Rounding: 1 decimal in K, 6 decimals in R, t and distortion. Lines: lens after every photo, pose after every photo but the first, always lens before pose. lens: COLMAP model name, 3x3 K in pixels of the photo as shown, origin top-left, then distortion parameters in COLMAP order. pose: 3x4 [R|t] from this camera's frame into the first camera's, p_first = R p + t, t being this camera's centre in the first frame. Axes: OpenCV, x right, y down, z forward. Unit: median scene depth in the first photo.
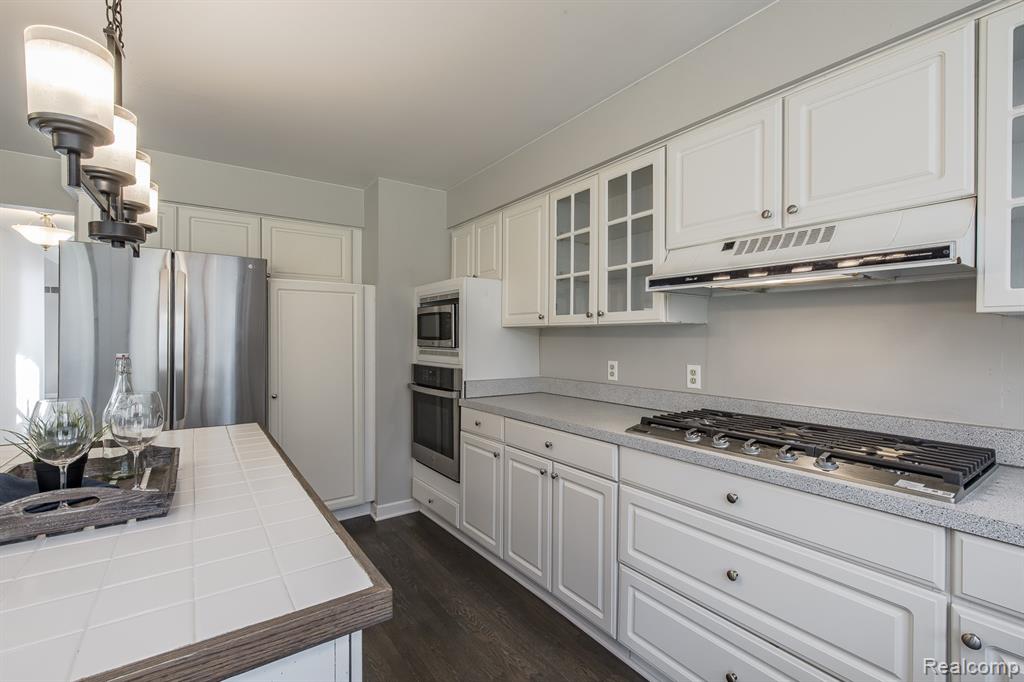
lens RADIAL K [[439.8, 0, 493.5], [0, 439.8, 335.9], [0, 0, 1]] dist [0.005995, -0.001413]
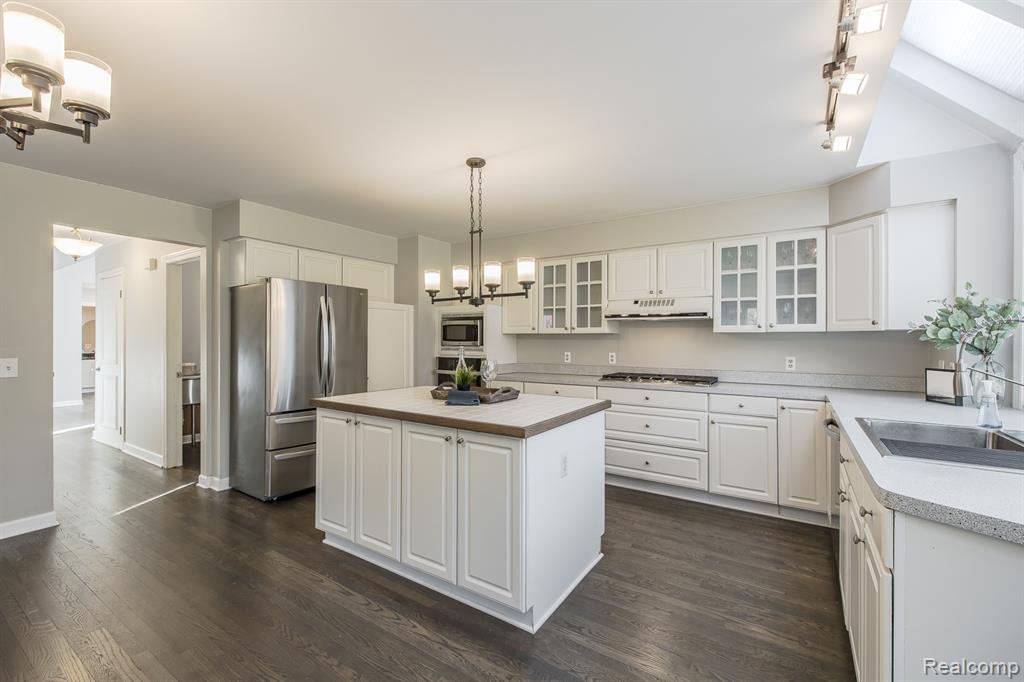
lens RADIAL K [[439.8, 0, 488.5], [0, 439.8, 334.8], [0, 0, 1]] dist [0.005995, -0.001413]
pose [[0.933073, 0.003324, 0.359672, -0.872245], [-0.001530, 0.999985, -0.005272, -0.008668], [-0.359684, 0.004368, 0.933064, -0.770853]]
